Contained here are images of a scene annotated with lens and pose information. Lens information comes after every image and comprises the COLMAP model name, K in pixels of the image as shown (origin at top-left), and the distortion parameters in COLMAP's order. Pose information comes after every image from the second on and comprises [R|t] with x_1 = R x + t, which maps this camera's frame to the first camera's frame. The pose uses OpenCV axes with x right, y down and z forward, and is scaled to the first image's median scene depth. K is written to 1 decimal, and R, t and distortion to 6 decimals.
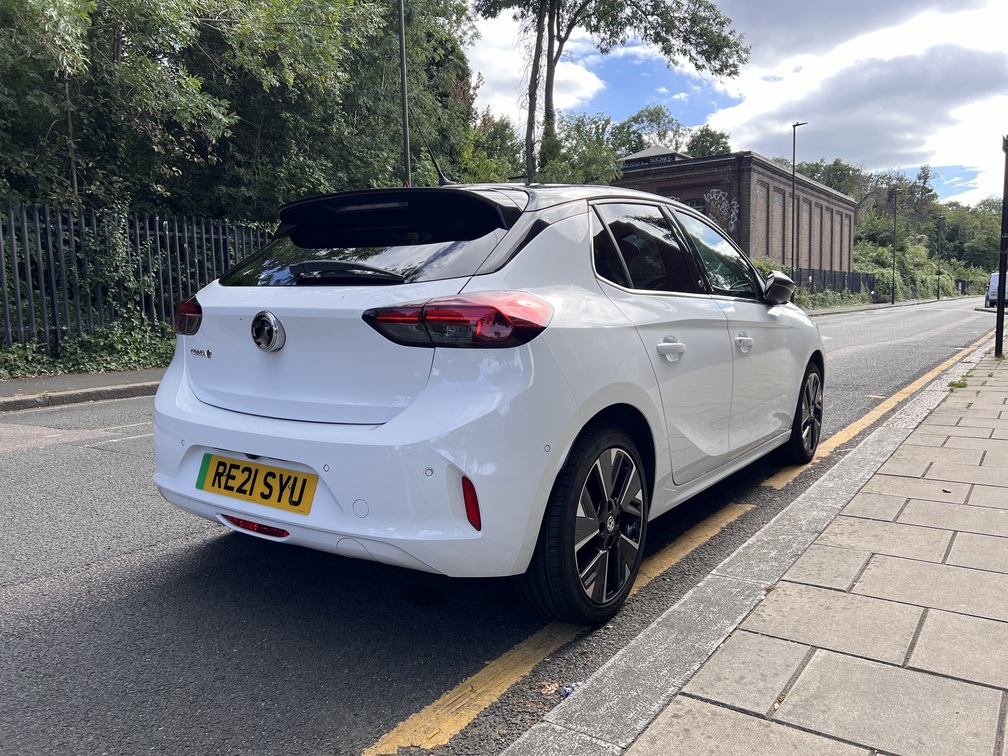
lens RADIAL K [[763.6, 0, 504.0], [0, 763.6, 378.0], [0, 0, 1]] dist [0.034455, -0.003053]
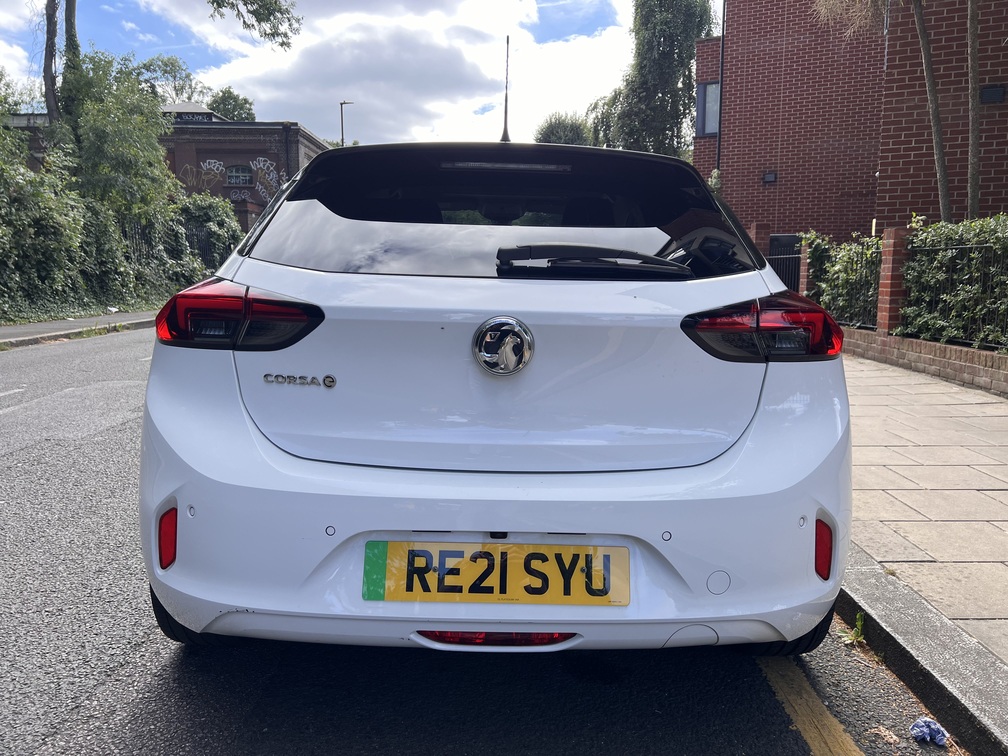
lens RADIAL K [[776.5, 0, 504.8], [0, 776.5, 367.0], [0, 0, 1]] dist [-0.002764, -0.005081]
pose [[0.804197, -0.044208, 0.592717, -0.520118], [0.032216, 0.999006, 0.030800, -0.045375], [-0.593490, -0.005674, 0.804822, 0.335215]]
